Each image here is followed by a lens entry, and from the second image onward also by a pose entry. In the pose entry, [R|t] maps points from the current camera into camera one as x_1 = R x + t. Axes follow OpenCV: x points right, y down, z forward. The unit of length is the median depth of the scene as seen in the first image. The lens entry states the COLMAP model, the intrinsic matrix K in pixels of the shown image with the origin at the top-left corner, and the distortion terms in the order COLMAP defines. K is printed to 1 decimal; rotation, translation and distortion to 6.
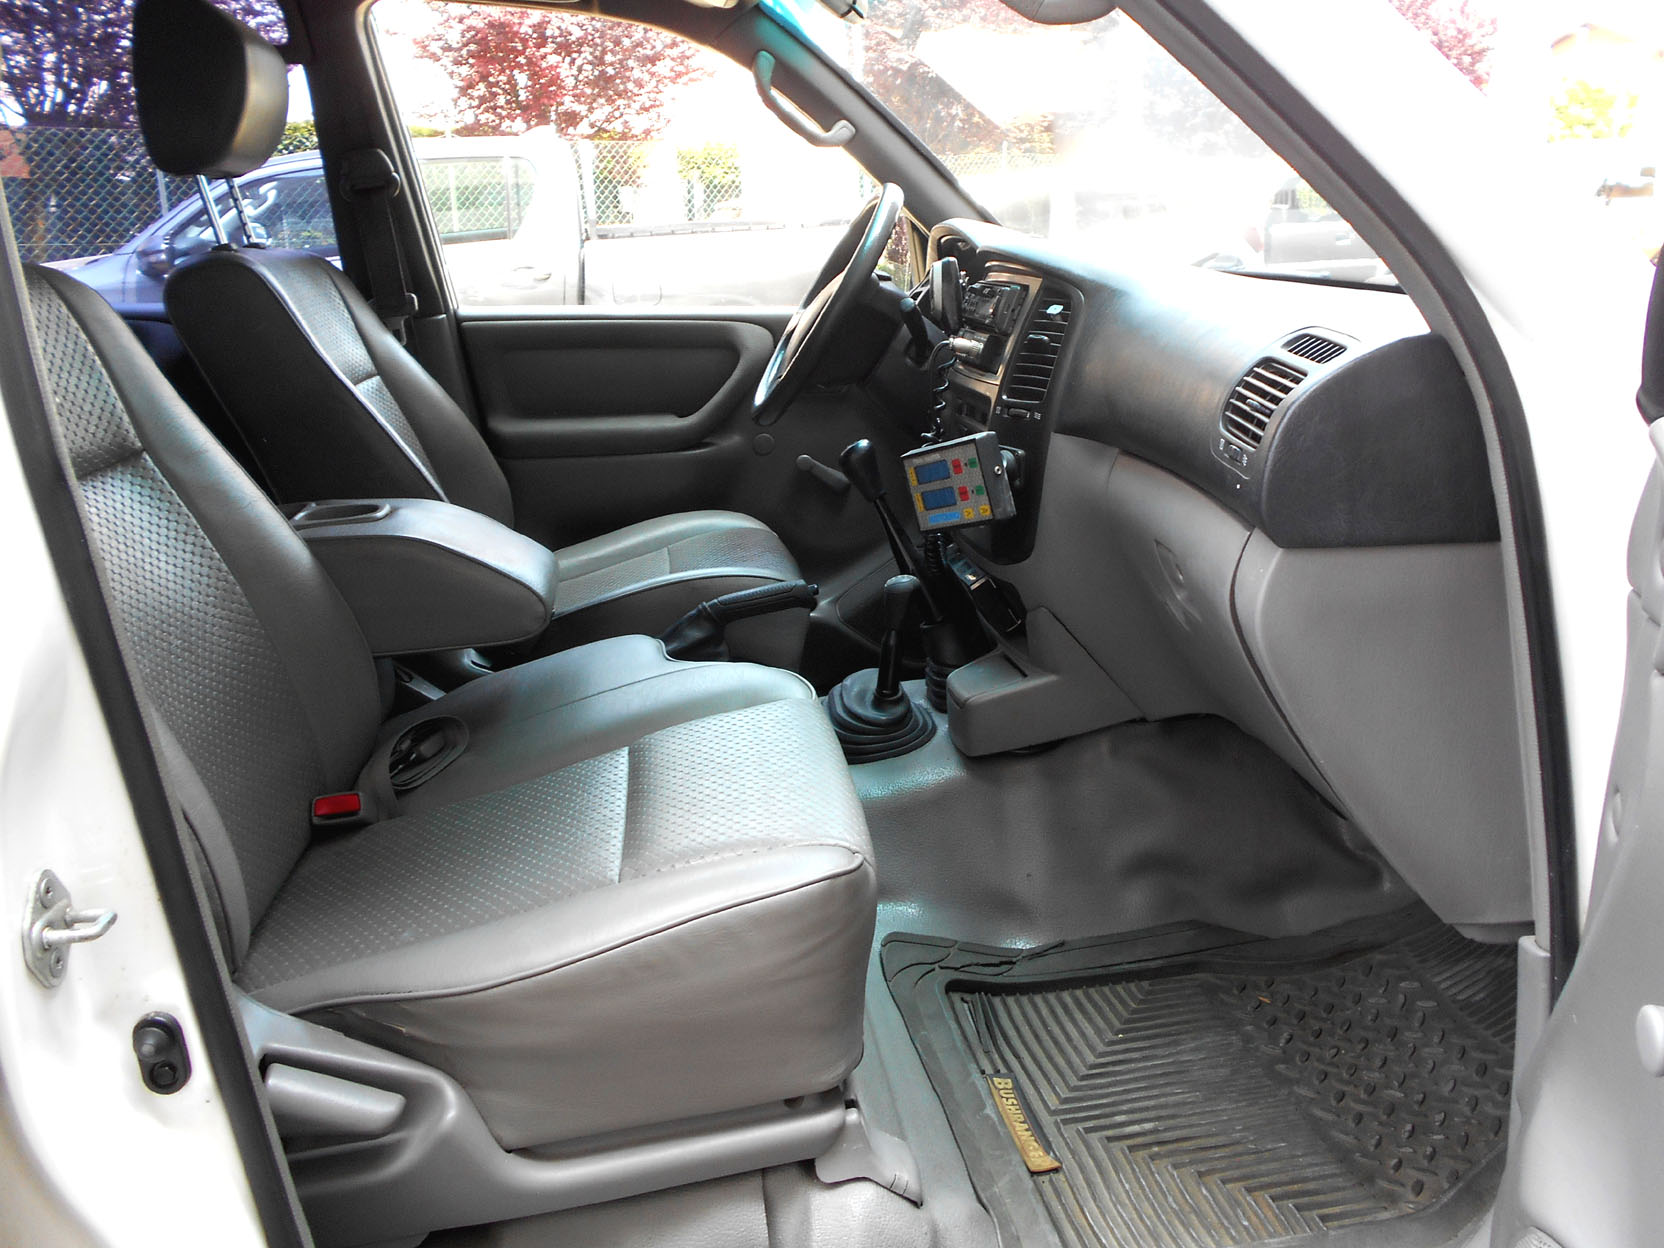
lens RADIAL K [[1538.8, 0, 792.3], [0, 1538.8, 661.4], [0, 0, 1]] dist [-0.085543, 0.078845]
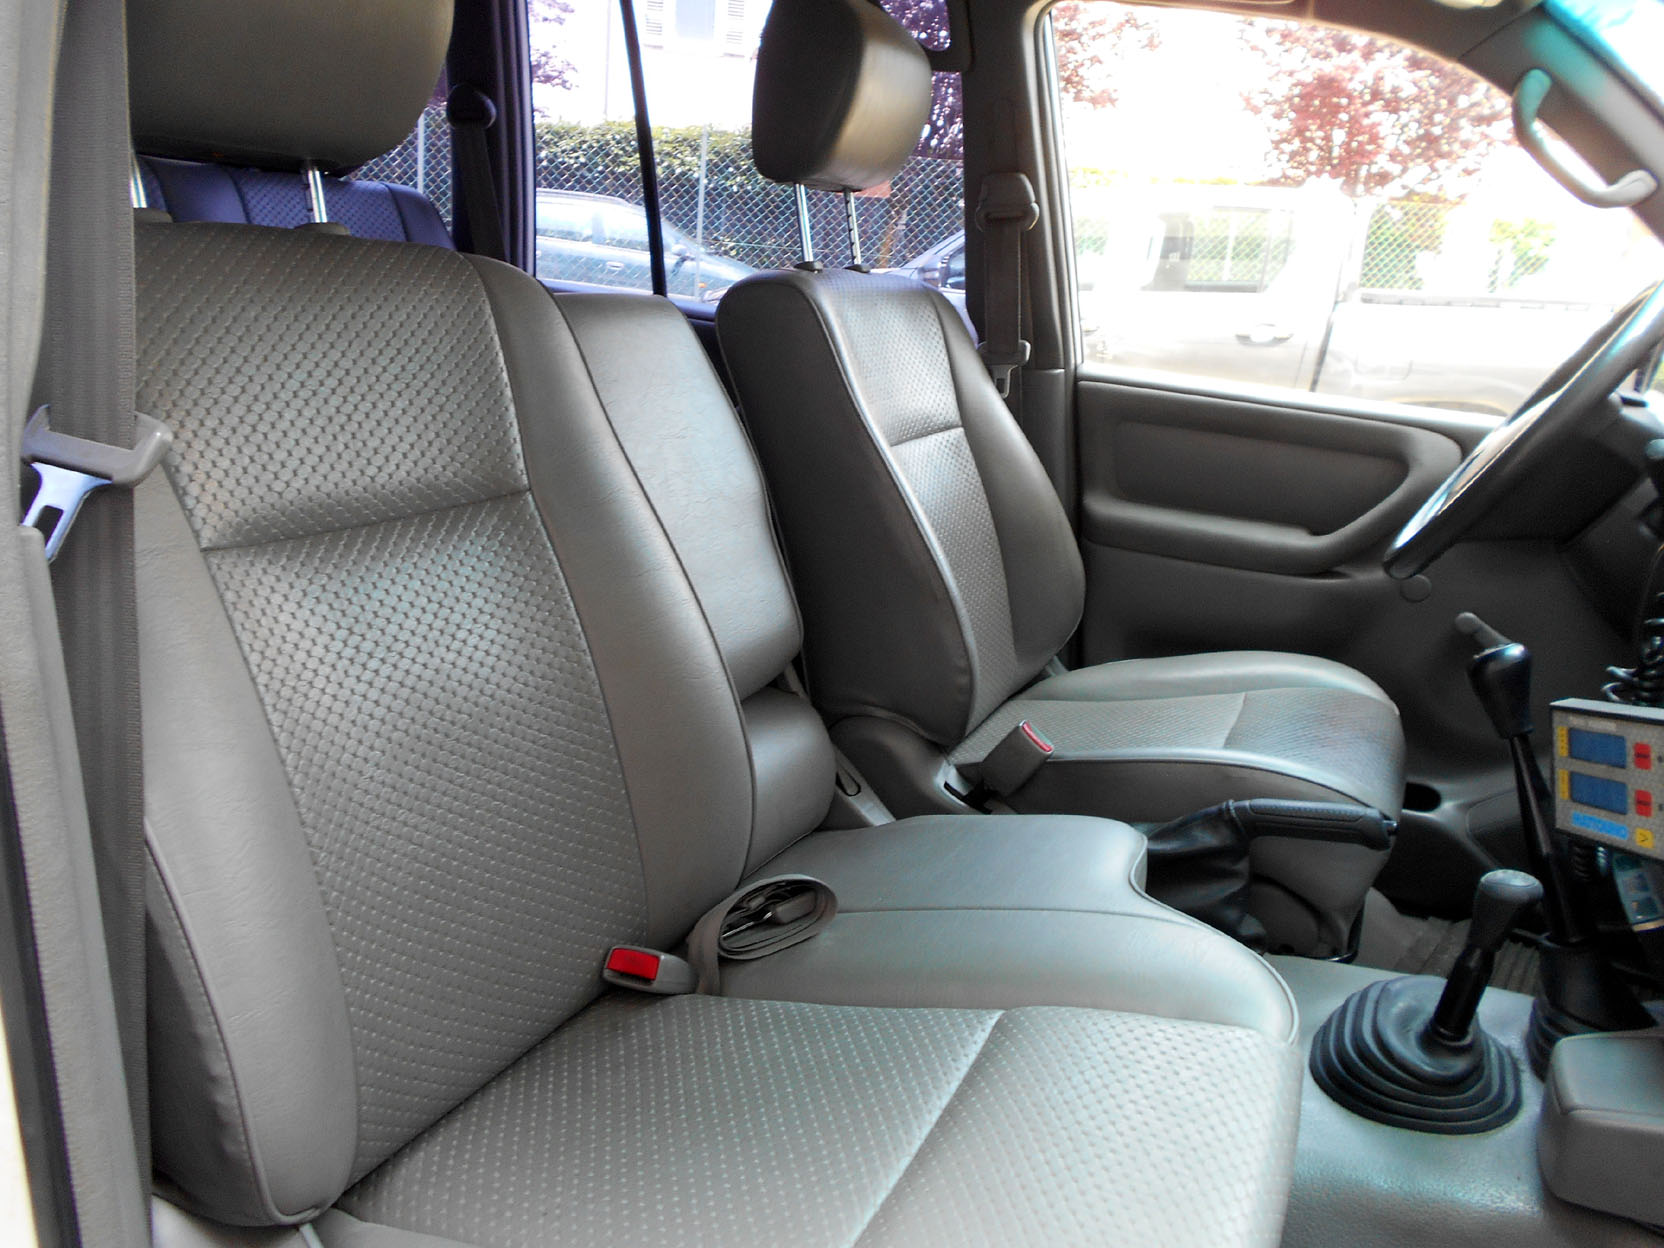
lens RADIAL K [[1255.6, 0, 832.0], [0, 1255.6, 624.0], [0, 0, 1]] dist [-0.035894, 0.053873]
pose [[0.838019, 0.227573, -0.495919, 0.030932], [-0.227958, 0.971775, 0.060729, -0.056879], [0.495742, 0.062157, 0.866243, 0.183508]]
